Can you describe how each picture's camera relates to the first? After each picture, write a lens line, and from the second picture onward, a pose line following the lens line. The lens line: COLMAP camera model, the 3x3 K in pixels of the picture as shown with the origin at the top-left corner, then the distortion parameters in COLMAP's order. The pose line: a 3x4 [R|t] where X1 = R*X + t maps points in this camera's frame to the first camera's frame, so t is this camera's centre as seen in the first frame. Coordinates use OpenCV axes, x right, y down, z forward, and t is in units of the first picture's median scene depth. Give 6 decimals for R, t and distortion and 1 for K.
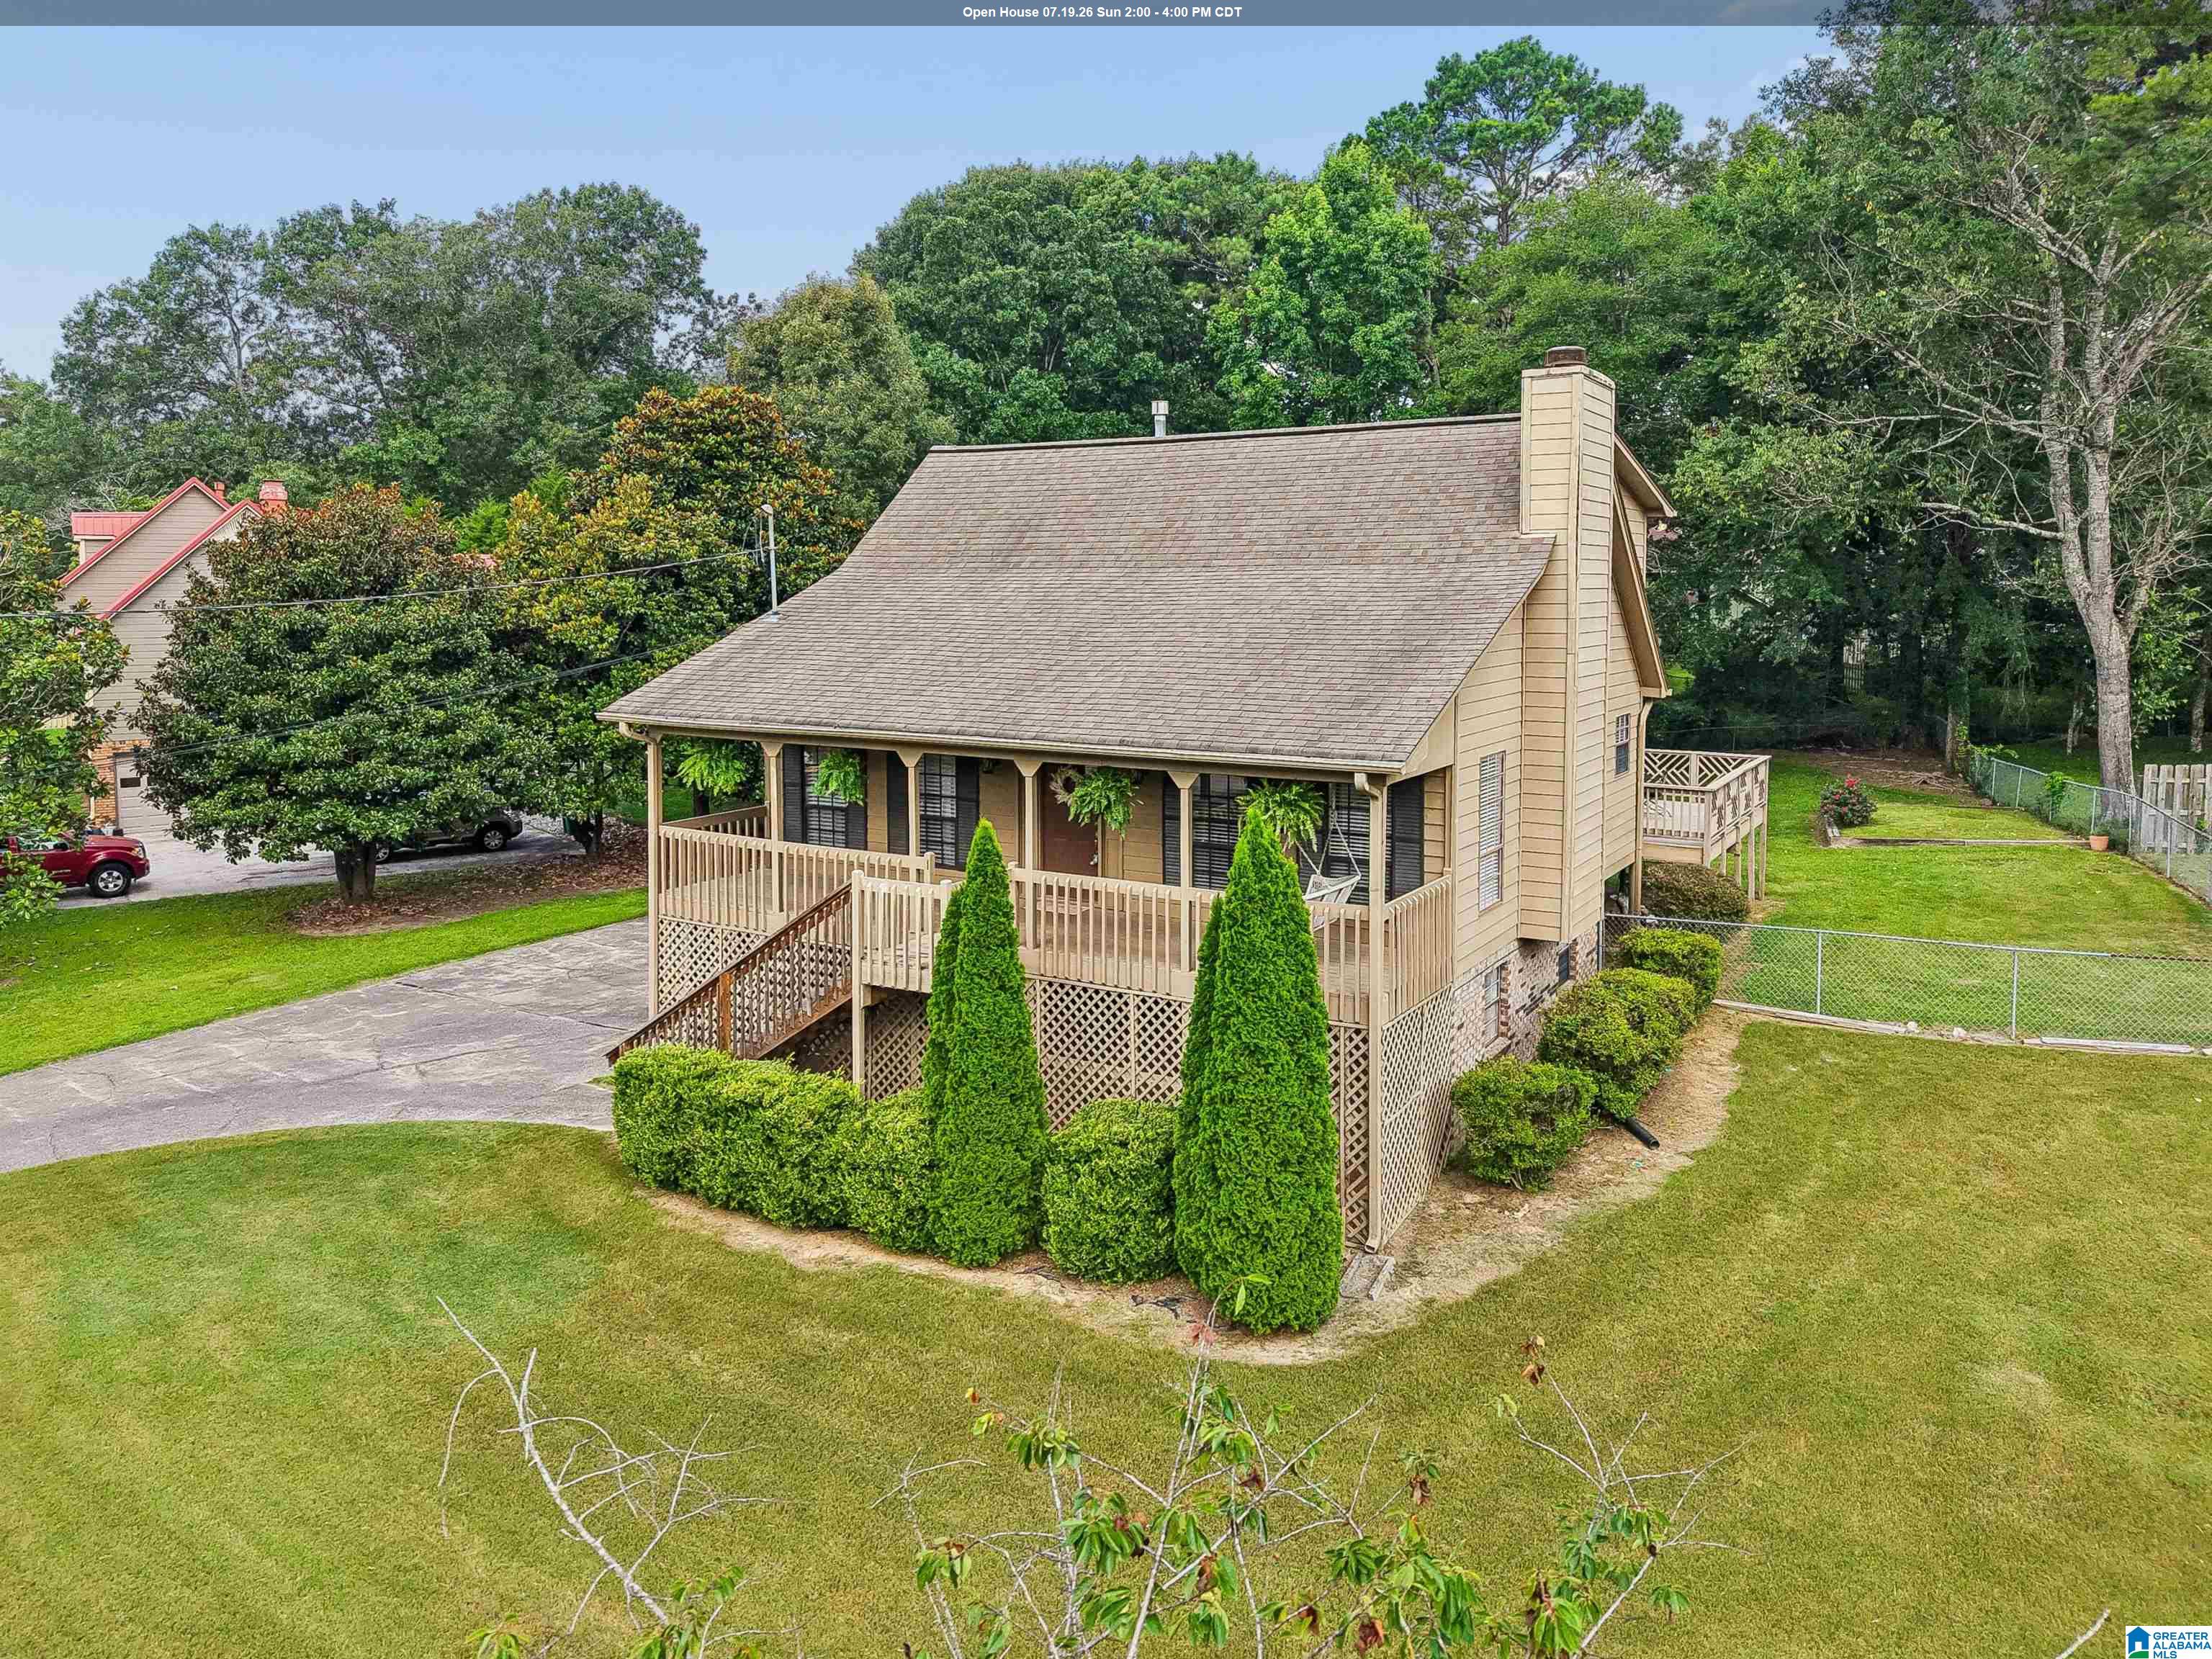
lens RADIAL K [[1609.5, 0, 1100.0], [0, 1609.5, 698.6], [0, 0, 1]] dist [0.040421, -0.004789]
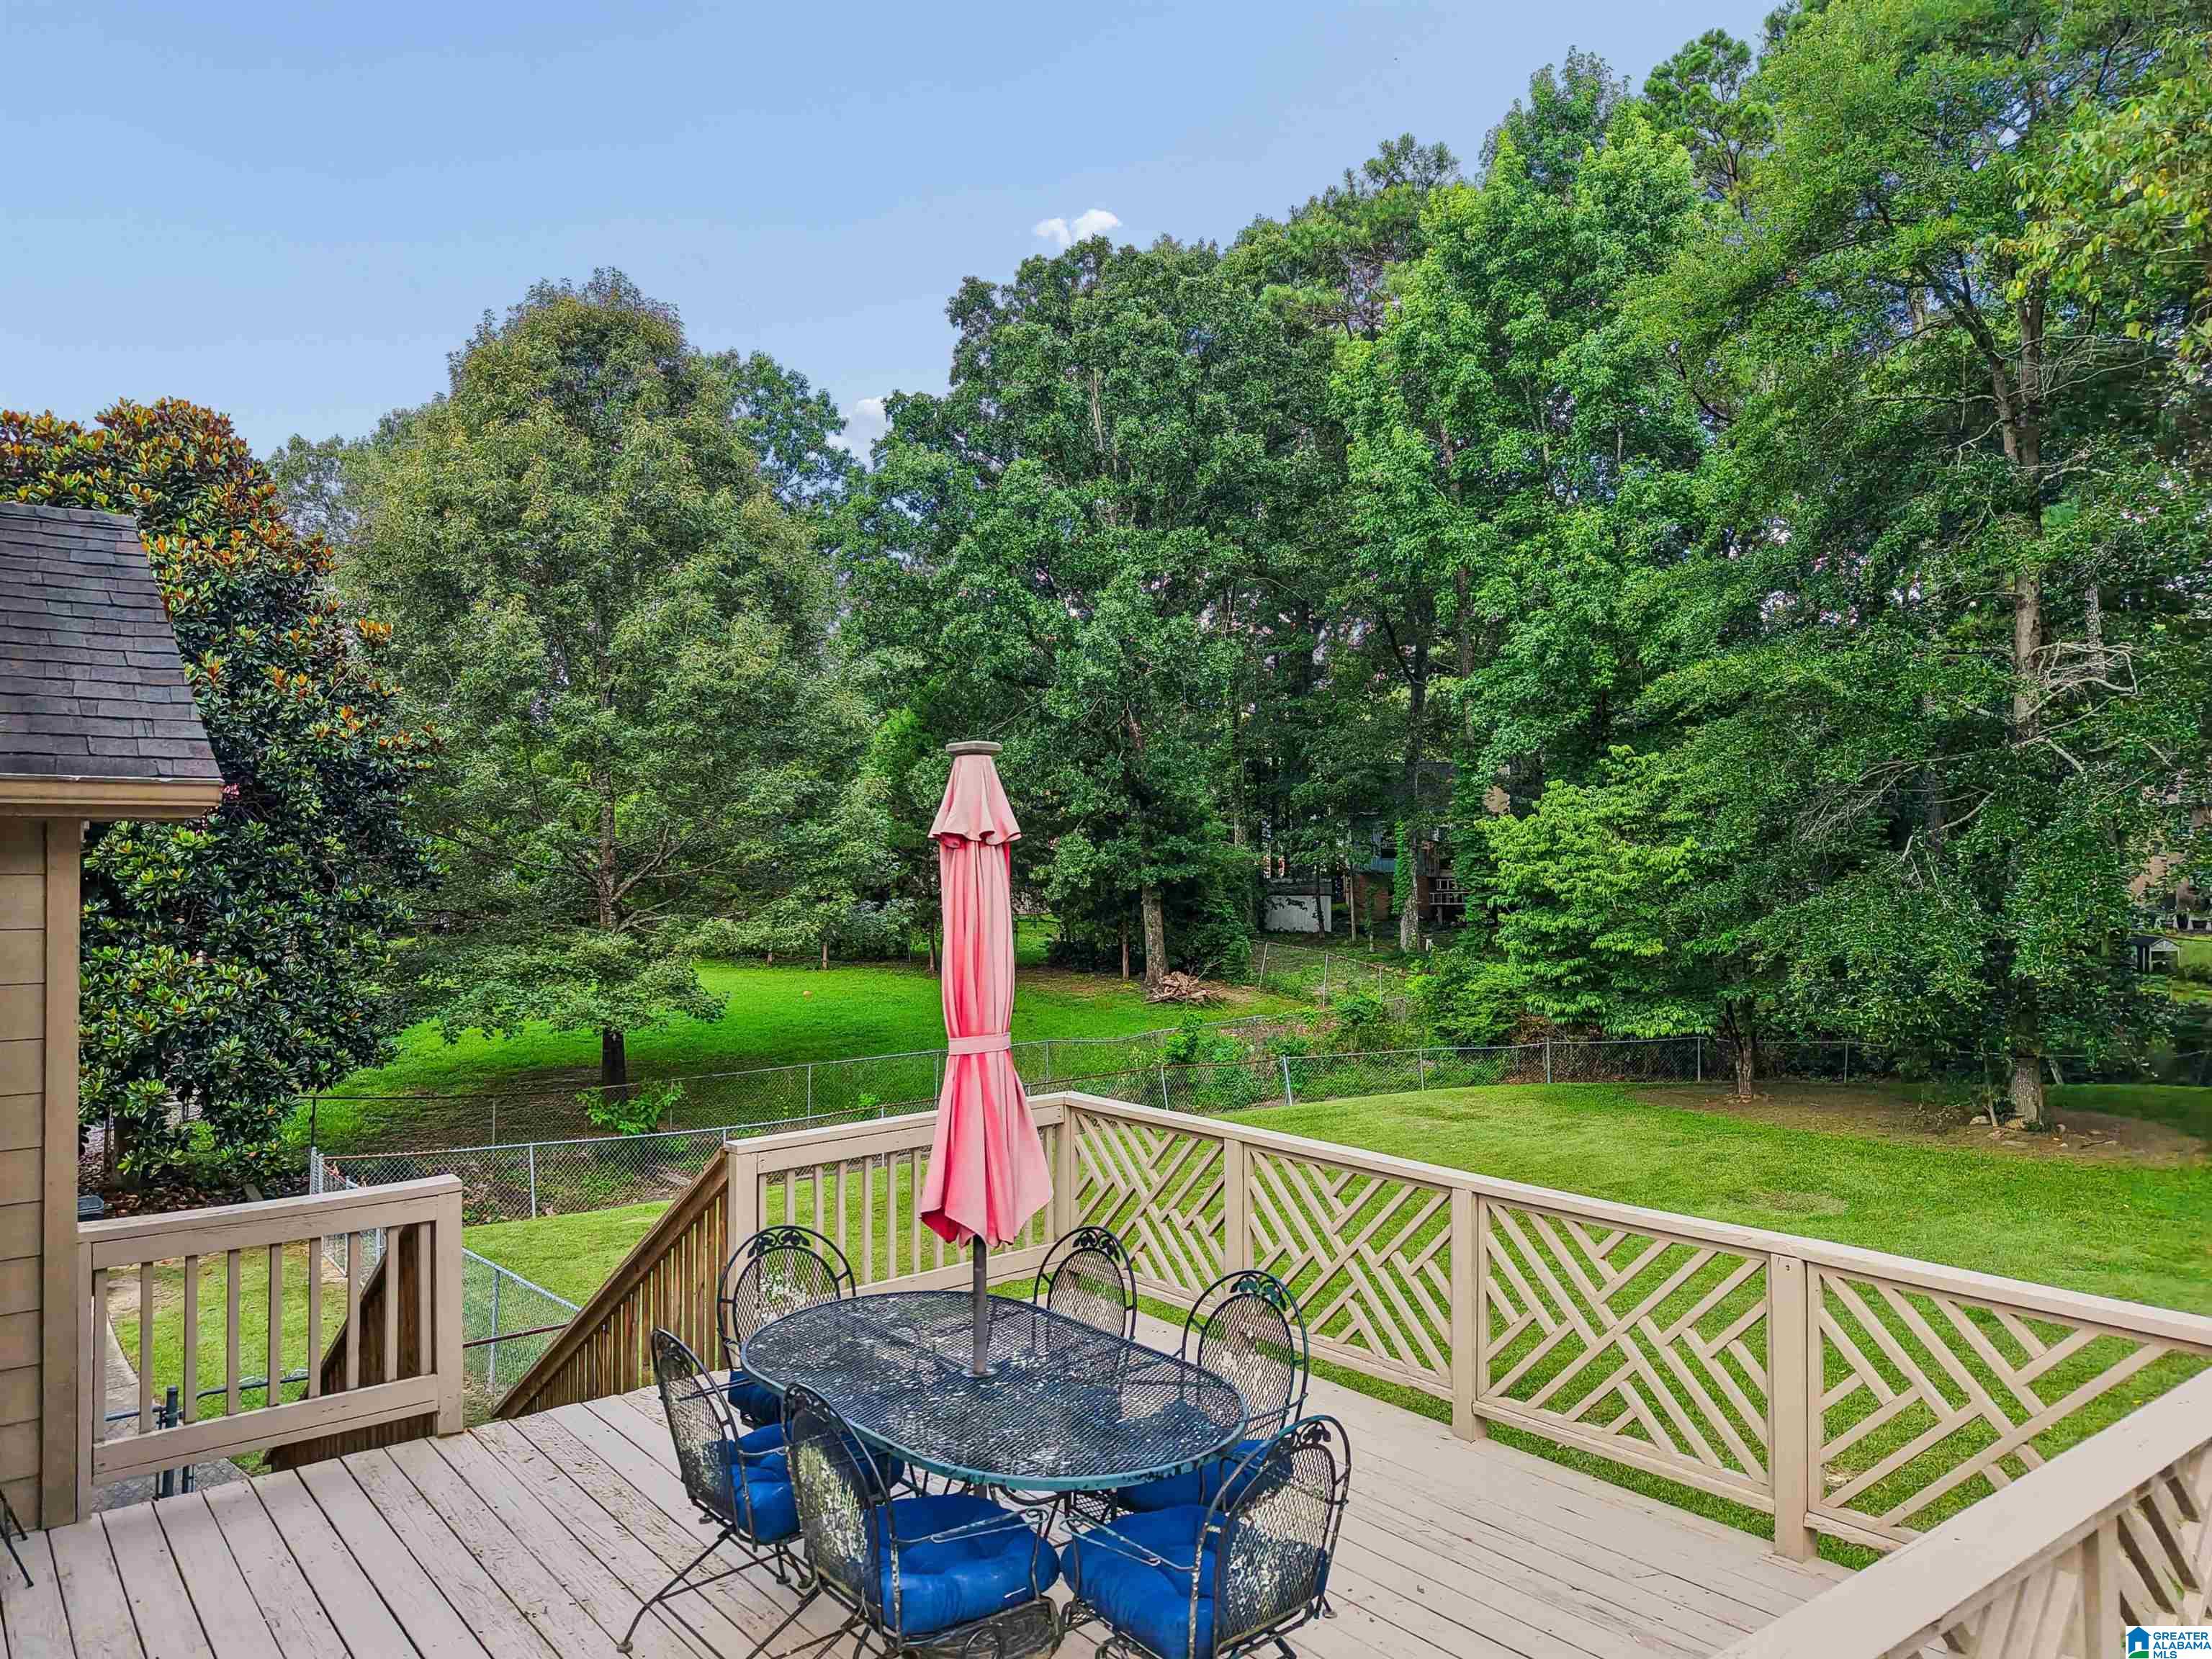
lens RADIAL K [[1490.7, 0, 1078.3], [0, 1490.7, 861.0], [0, 0, 1]] dist [0.050317, -0.107502]
pose [[0.934191, -0.007062, -0.356702, 0.186223], [-0.019436, 0.997312, -0.070647, 0.002235], [0.356243, 0.072931, 0.931543, 0.434036]]
